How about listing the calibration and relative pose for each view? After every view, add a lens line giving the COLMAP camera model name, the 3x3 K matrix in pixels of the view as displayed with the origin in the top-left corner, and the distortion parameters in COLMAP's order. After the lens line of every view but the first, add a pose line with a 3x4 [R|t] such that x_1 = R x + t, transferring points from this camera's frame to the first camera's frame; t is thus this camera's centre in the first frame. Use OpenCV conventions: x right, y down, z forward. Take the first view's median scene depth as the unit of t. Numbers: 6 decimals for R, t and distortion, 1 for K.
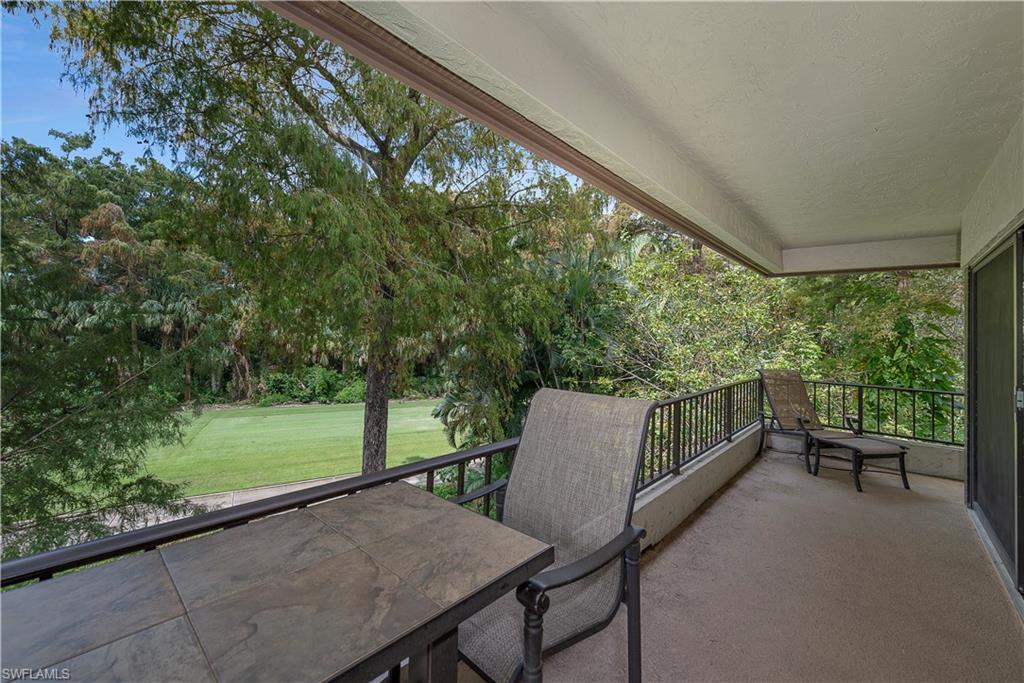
lens RADIAL K [[412.7, 0, 512.0], [0, 412.7, 316.9], [0, 0, 1]] dist [-0.000650, 0.000092]
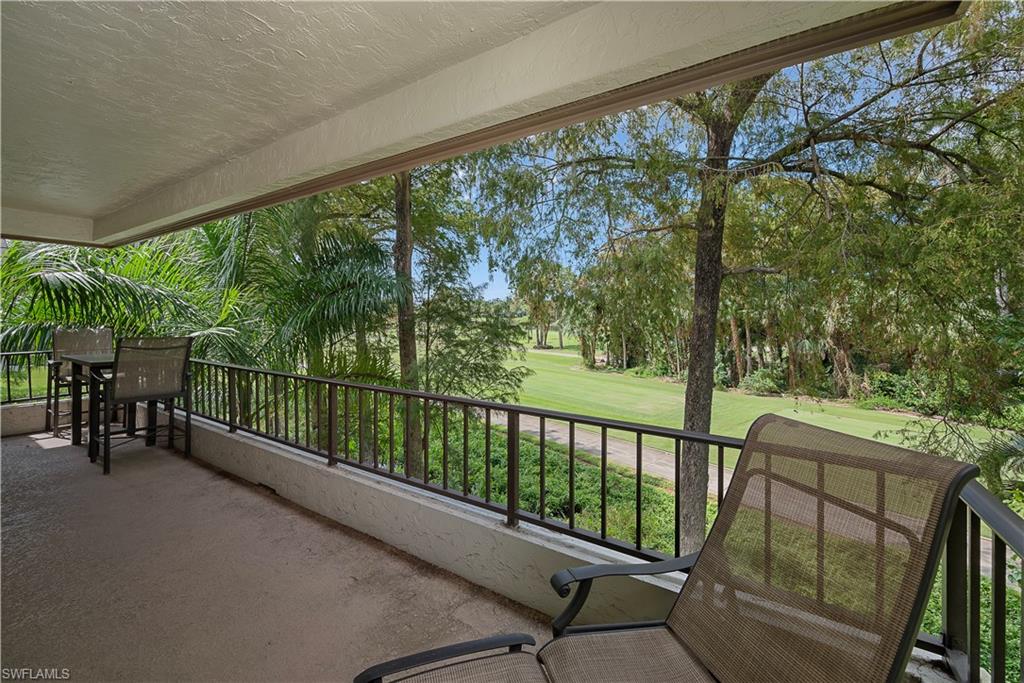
lens RADIAL K [[412.7, 0, 512.0], [0, 412.7, 316.9], [0, 0, 1]] dist [-0.000650, 0.000092]
pose [[0.155692, -0.030272, -0.987342, 0.872793], [0.043895, 0.998755, -0.023700, 0.064655], [0.986830, -0.039649, 0.156826, 0.813845]]
